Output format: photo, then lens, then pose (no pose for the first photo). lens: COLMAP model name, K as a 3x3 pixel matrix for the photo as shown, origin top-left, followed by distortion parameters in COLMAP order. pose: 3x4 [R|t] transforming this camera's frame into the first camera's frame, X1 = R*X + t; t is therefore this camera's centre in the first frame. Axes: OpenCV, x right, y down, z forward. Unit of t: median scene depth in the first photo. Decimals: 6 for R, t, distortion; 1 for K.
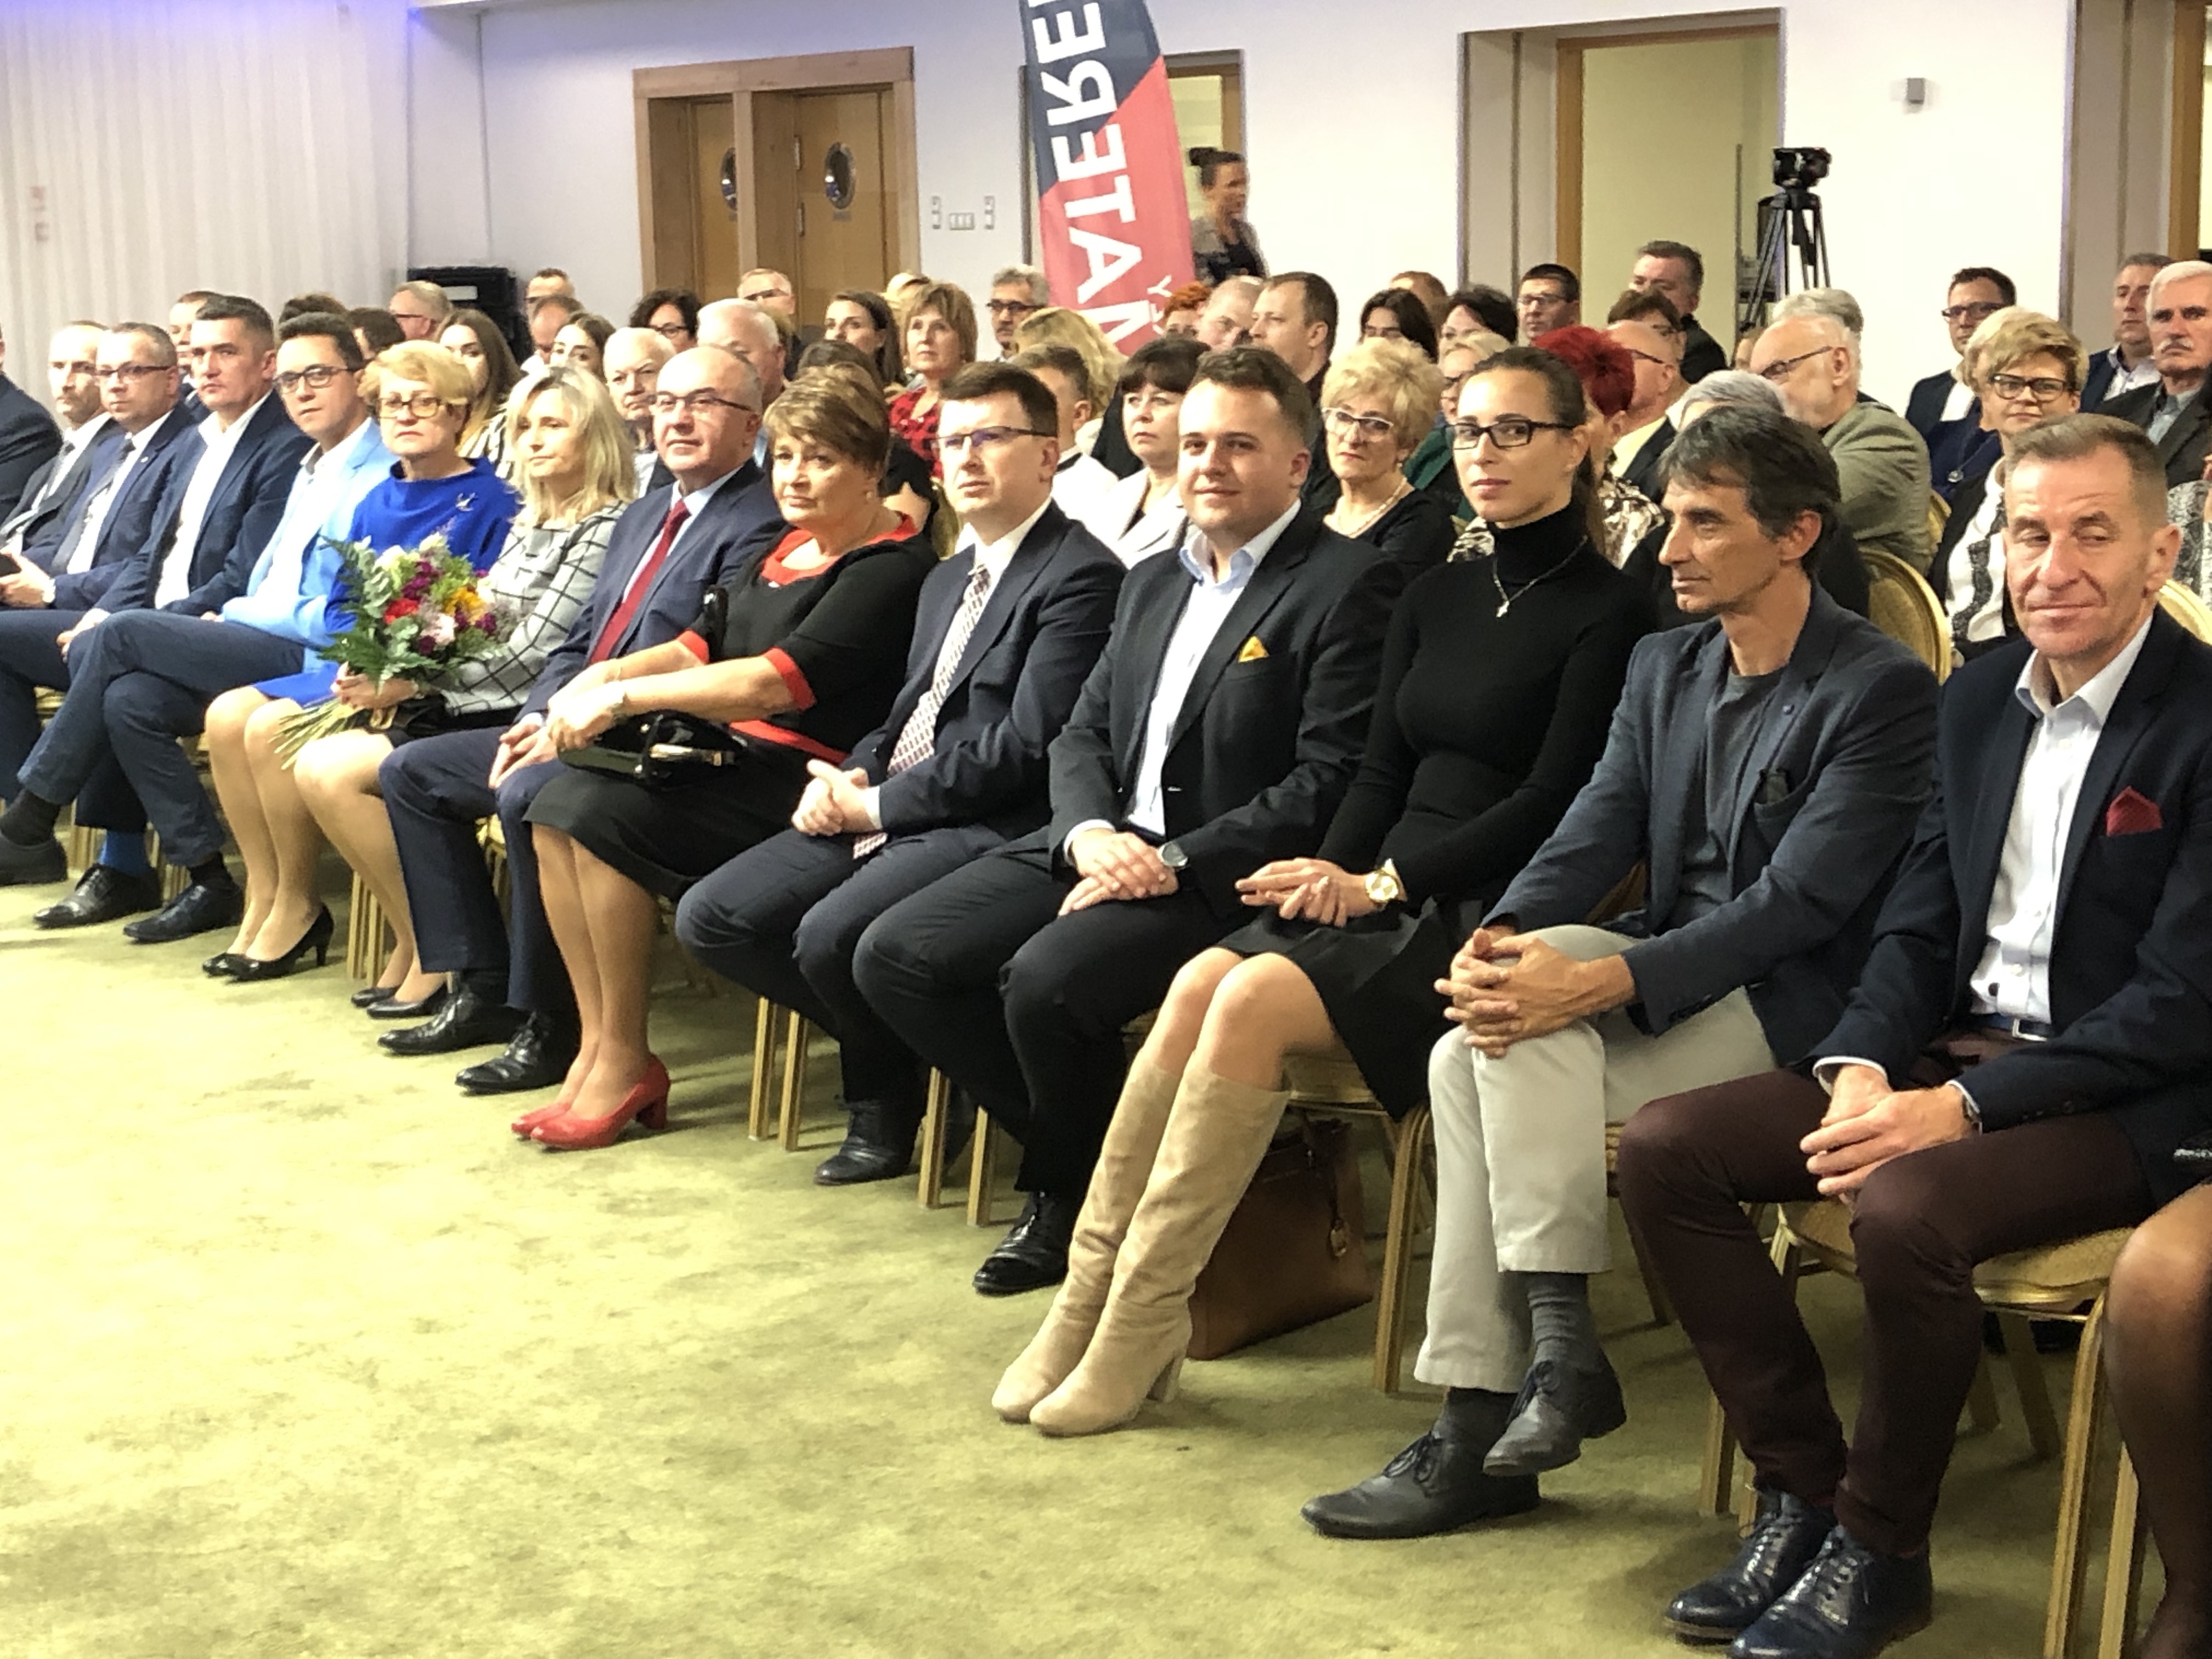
lens RADIAL K [[3529.4, 0, 1056.9], [0, 3529.4, 849.0], [0, 0, 1]] dist [0.093526, 0.000000]
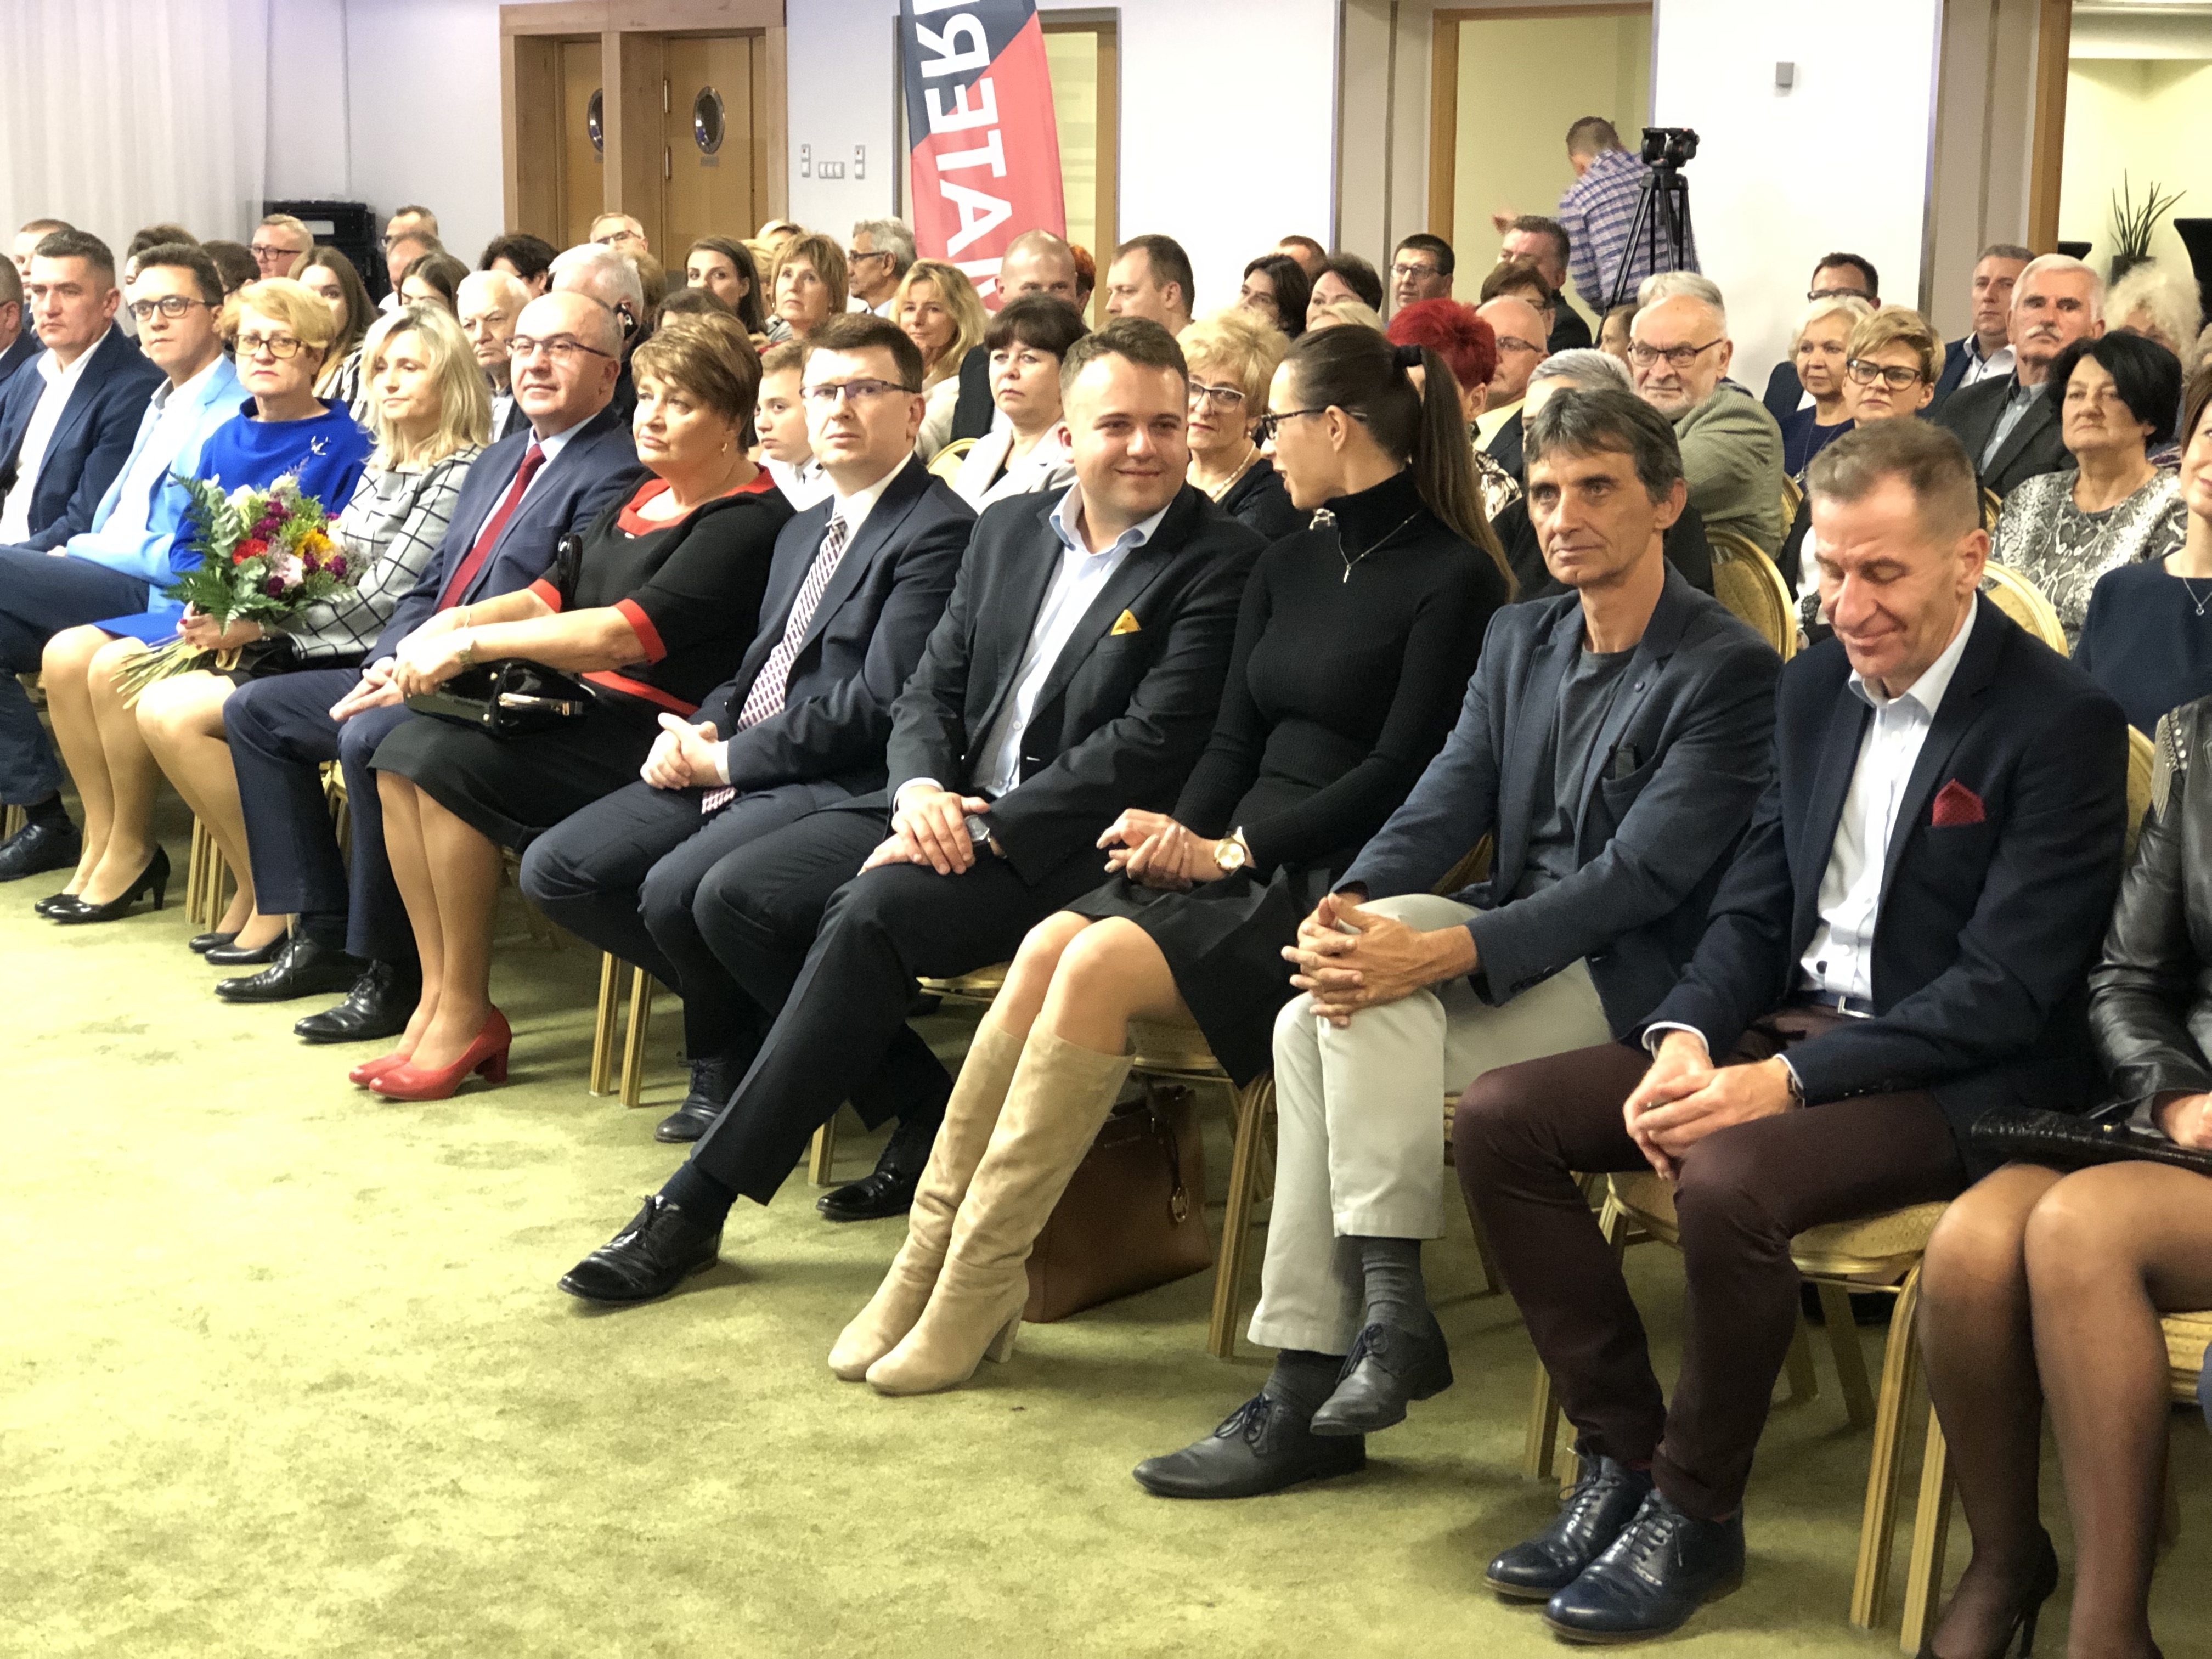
lens RADIAL K [[3607.0, 0, 1098.6], [0, 3607.0, 816.8], [0, 0, 1]] dist [-0.020982, 0.000000]
pose [[0.998454, 0.023475, 0.050386, 0.002275], [-0.023545, 0.999722, 0.000797, 0.000324], [-0.050353, -0.001982, 0.998729, -0.014501]]
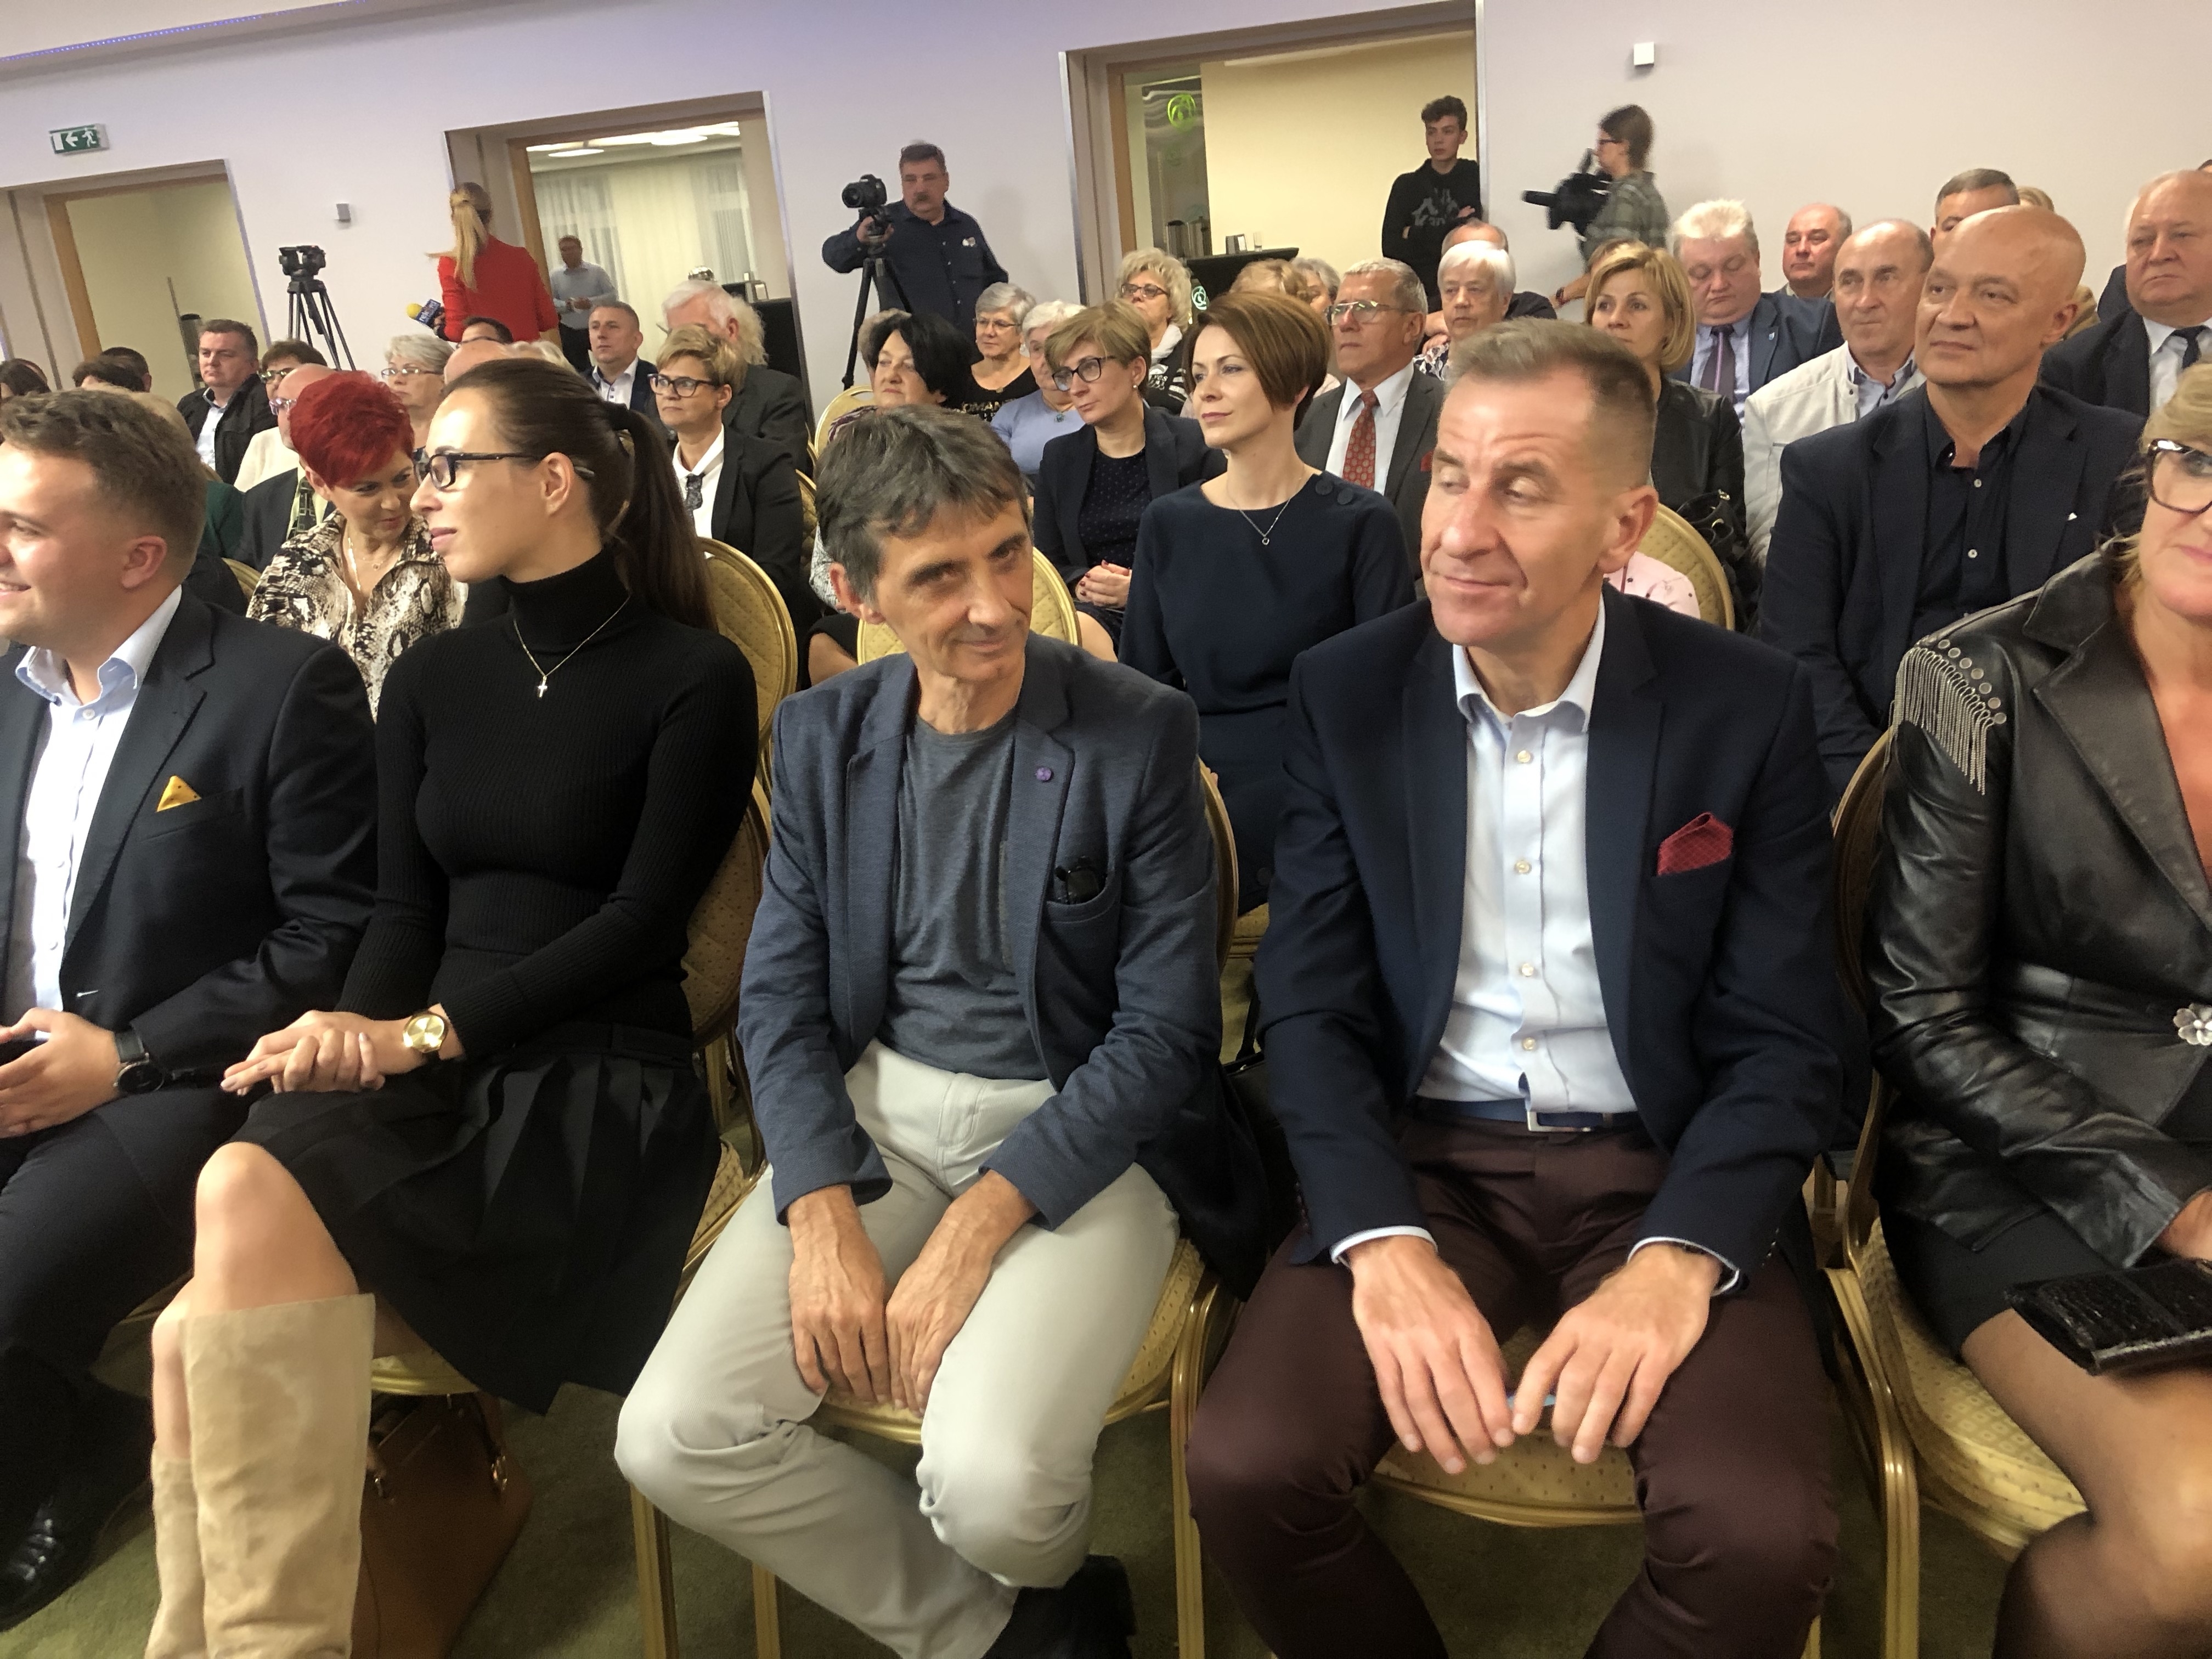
lens RADIAL K [[1799.3, 0, 1066.3], [0, 1799.3, 813.0], [0, 0, 1]] dist [0.055859, -0.022157]
pose [[0.791882, -0.239038, 0.561946, -0.010174], [0.188187, 0.970944, 0.147828, -0.054004], [-0.580955, -0.011311, 0.813857, 0.414618]]
